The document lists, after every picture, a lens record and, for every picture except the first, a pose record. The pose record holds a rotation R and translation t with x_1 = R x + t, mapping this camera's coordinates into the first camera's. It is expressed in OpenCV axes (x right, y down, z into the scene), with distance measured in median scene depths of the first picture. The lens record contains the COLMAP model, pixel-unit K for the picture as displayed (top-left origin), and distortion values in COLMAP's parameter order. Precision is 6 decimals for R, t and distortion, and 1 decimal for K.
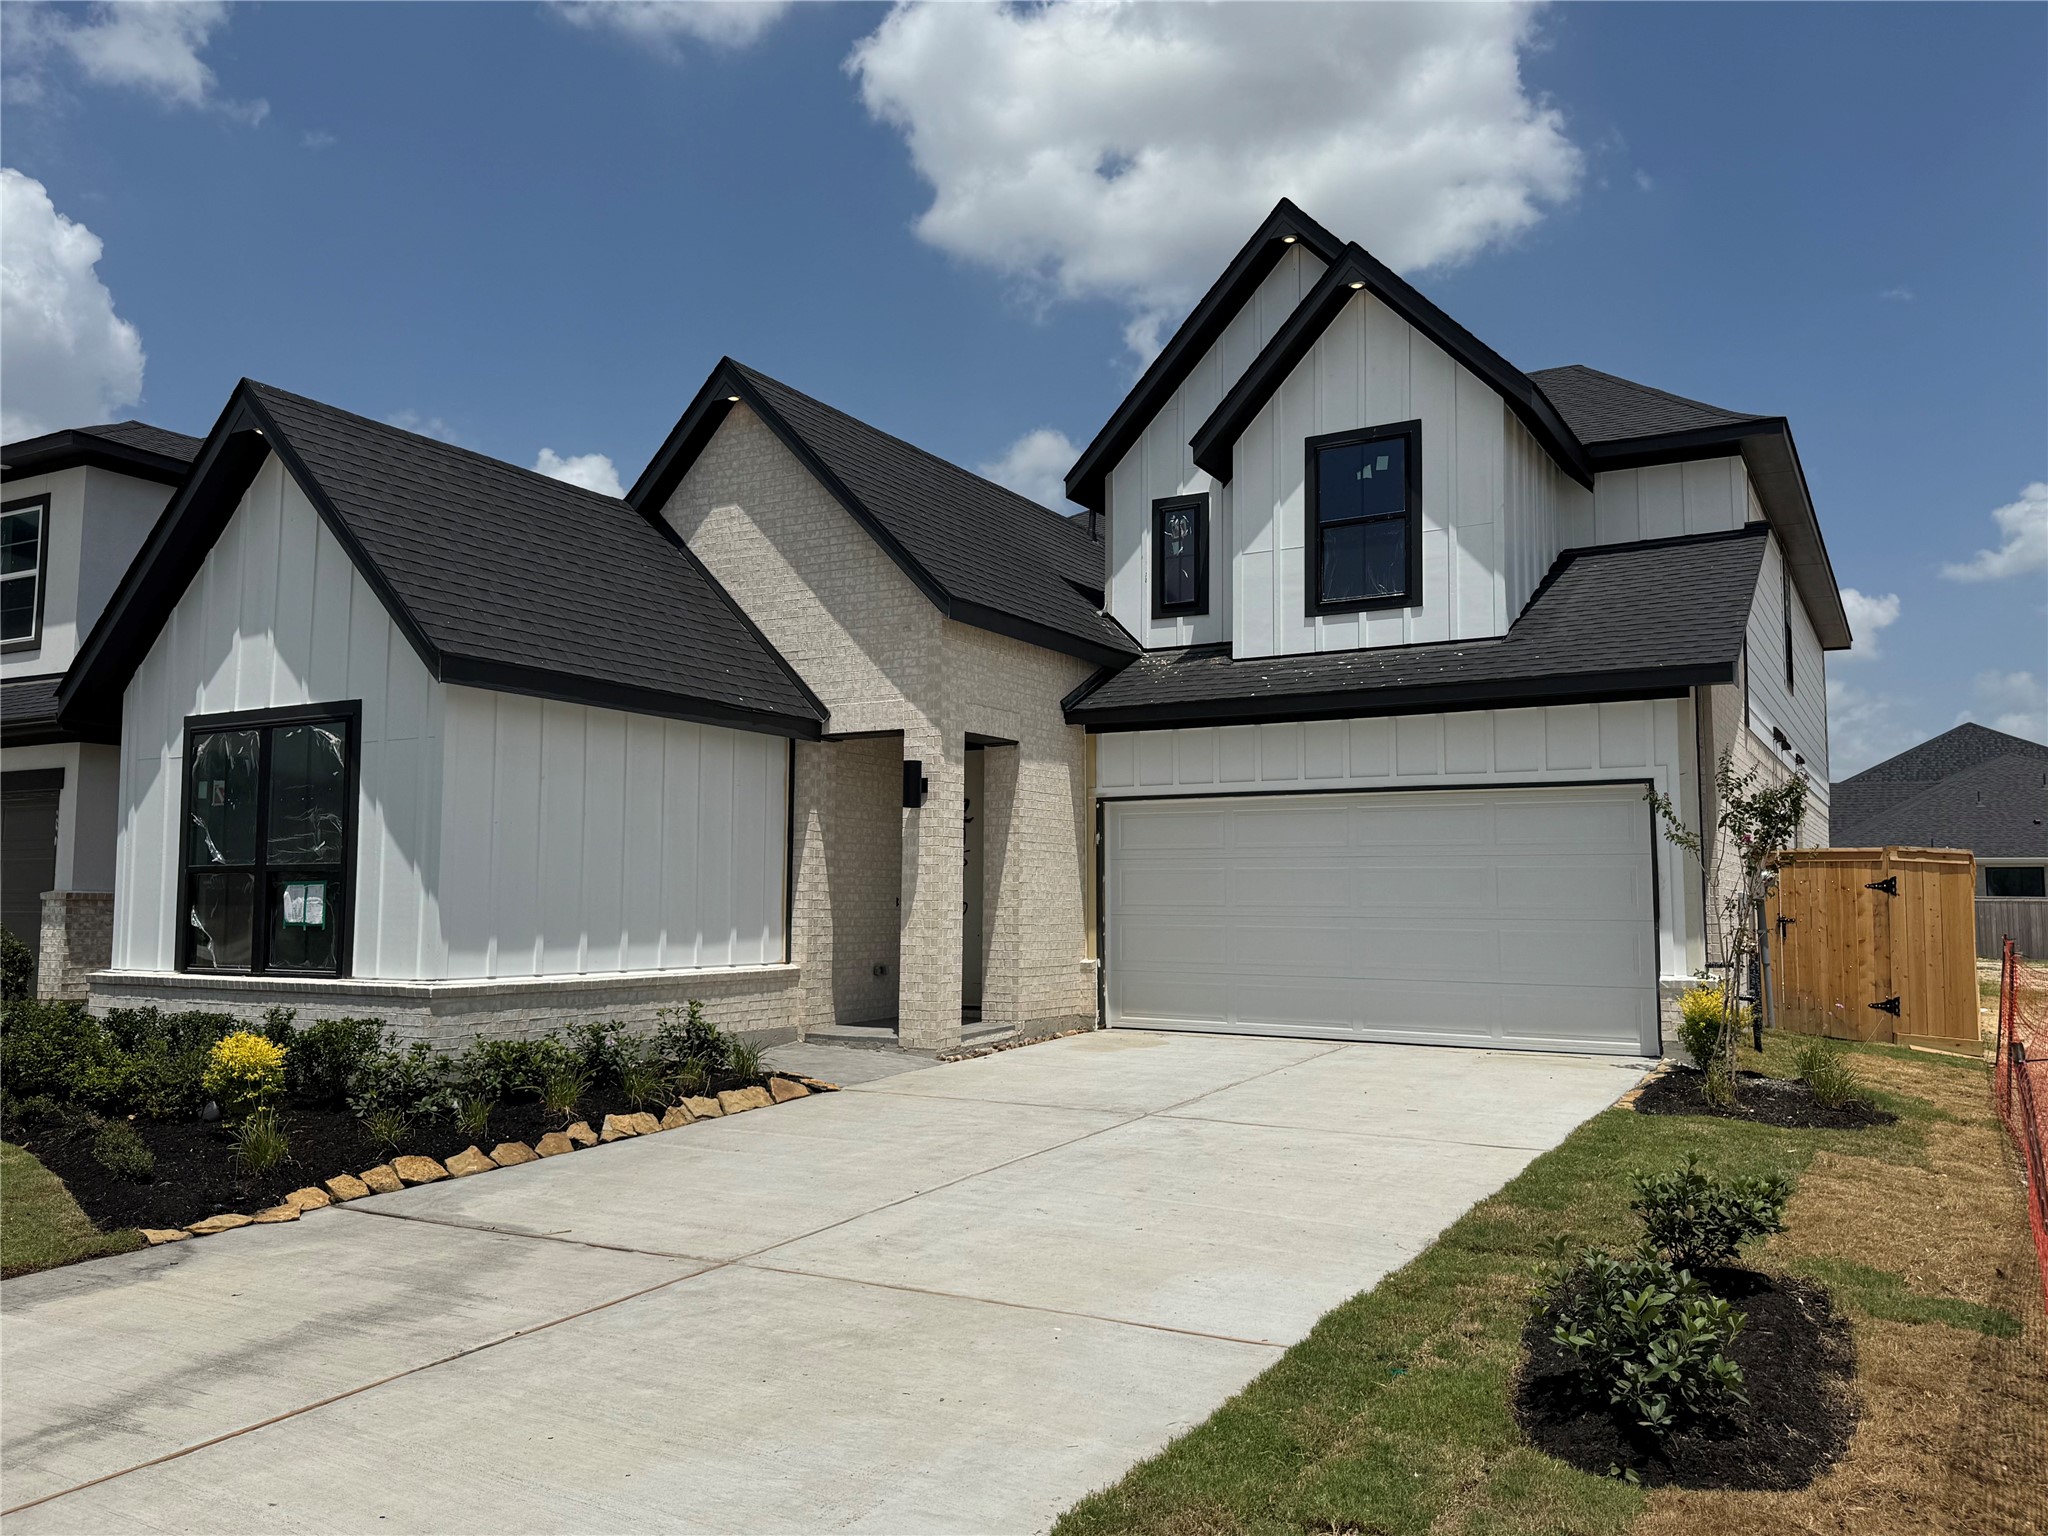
lens RADIAL K [[1577.7, 0, 1025.3], [0, 1577.7, 767.6], [0, 0, 1]] dist [0.004526, -0.000889]
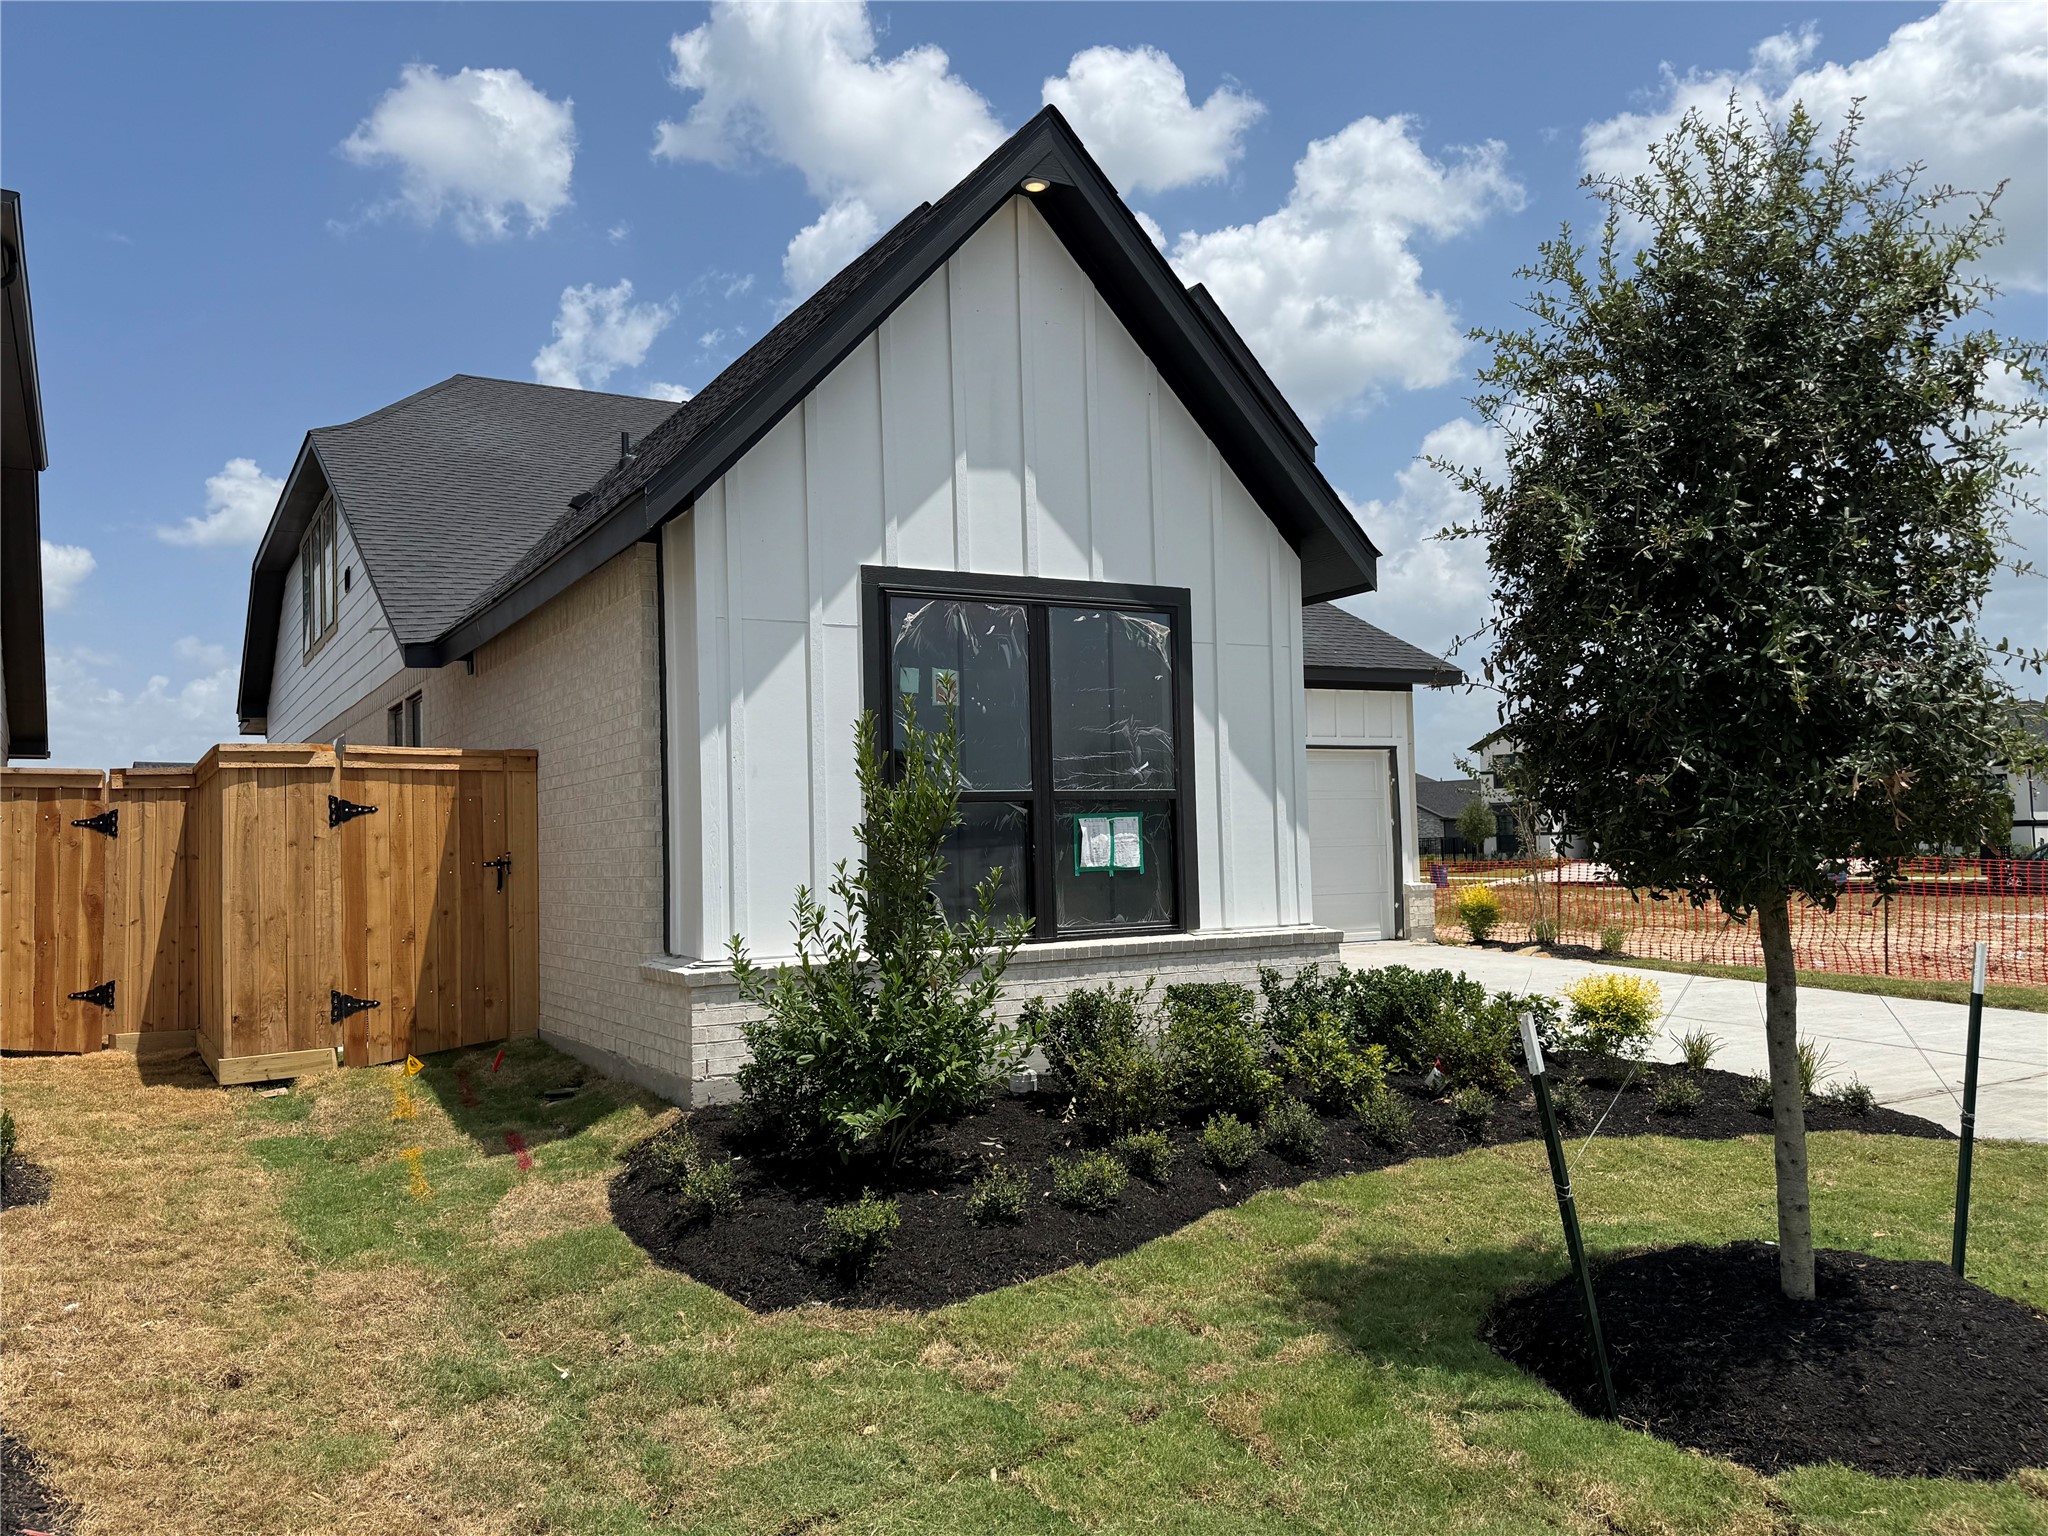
lens RADIAL K [[1577.7, 0, 1023.7], [0, 1577.7, 772.9], [0, 0, 1]] dist [0.004526, -0.000889]
pose [[0.502491, 0.023350, 0.864267, -1.141952], [-0.049806, 0.998757, 0.001974, 0.053204], [-0.863147, -0.044038, 0.503029, 0.650273]]
